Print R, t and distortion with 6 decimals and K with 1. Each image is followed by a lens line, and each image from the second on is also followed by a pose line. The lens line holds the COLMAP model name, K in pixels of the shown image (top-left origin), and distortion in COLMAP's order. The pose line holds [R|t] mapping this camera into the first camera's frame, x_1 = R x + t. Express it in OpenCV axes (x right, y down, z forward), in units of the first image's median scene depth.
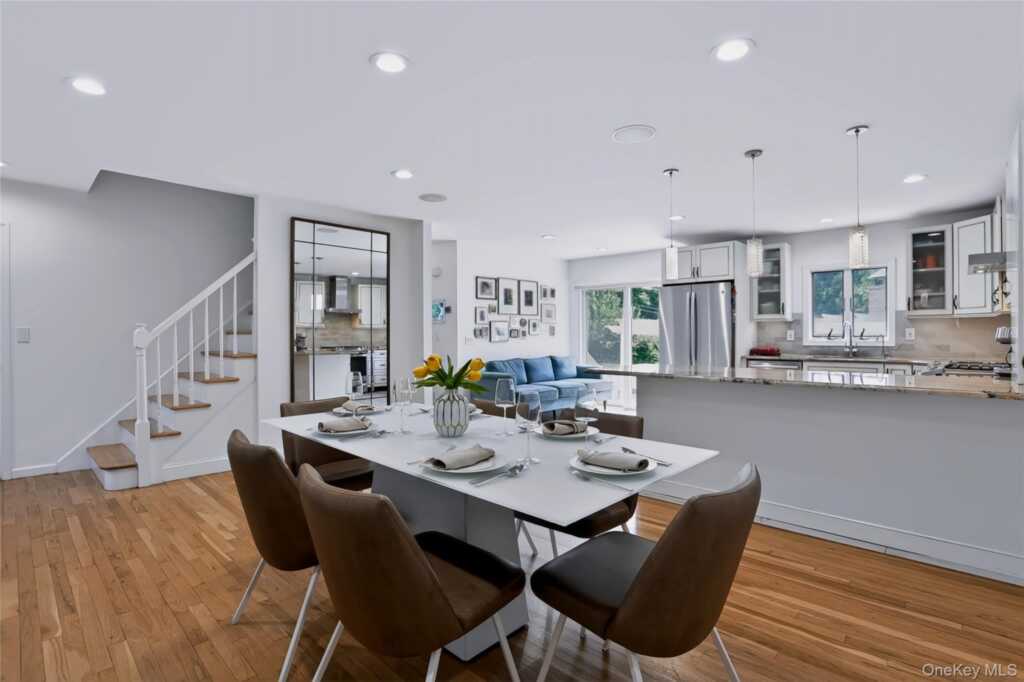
lens RADIAL K [[495.4, 0, 508.9], [0, 495.4, 339.6], [0, 0, 1]] dist [-0.040264, 0.003081]
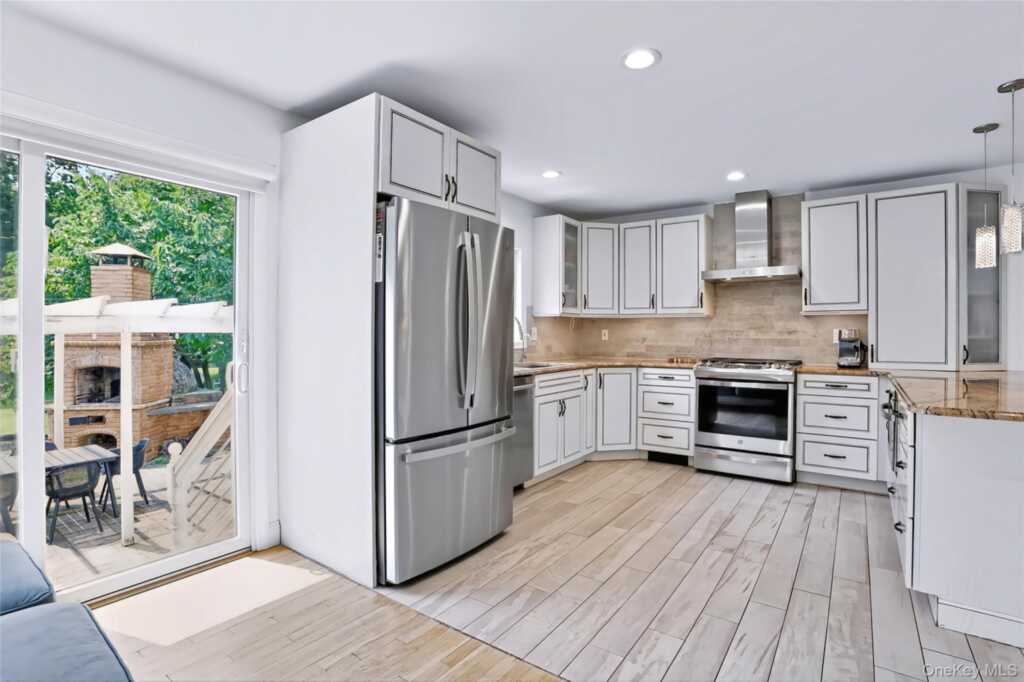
lens RADIAL K [[495.4, 0, 511.3], [0, 495.4, 339.3], [0, 0, 1]] dist [-0.040264, 0.003081]
pose [[-0.114224, -0.011335, 0.993390, -0.057519], [0.003909, 0.999922, 0.011859, -0.011119], [-0.993447, 0.005238, -0.114171, 1.070476]]
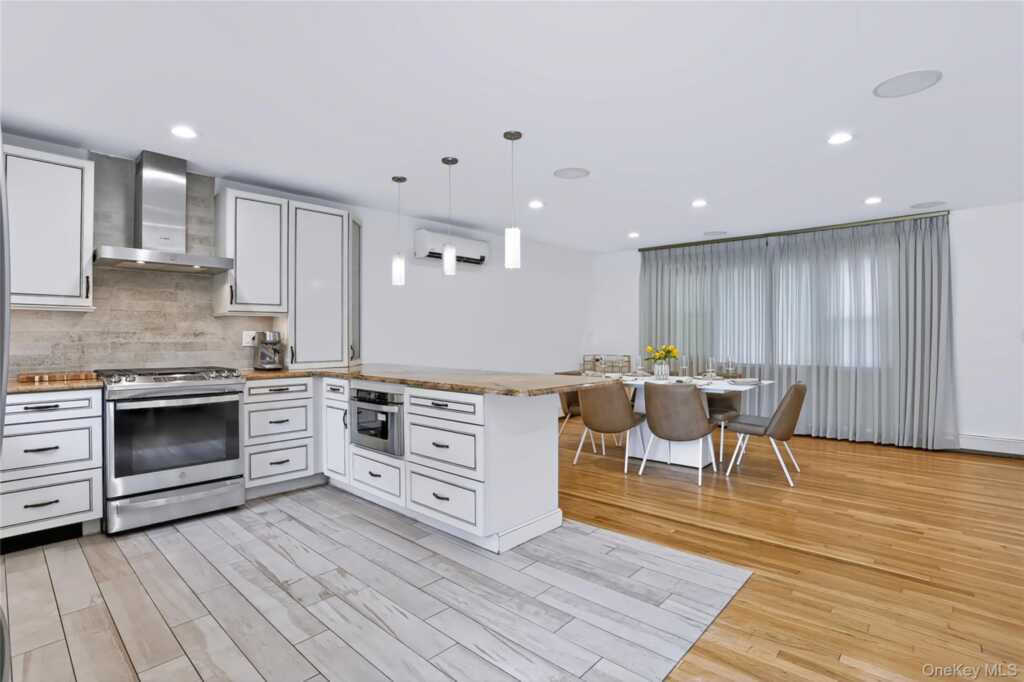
lens RADIAL K [[495.4, 0, 511.7], [0, 495.4, 338.6], [0, 0, 1]] dist [-0.040264, 0.003081]
pose [[-0.999969, -0.001031, 0.007764, 0.226621], [-0.000949, 0.999944, 0.010536, -0.012938], [-0.007775, 0.010529, -0.999914, 1.198727]]
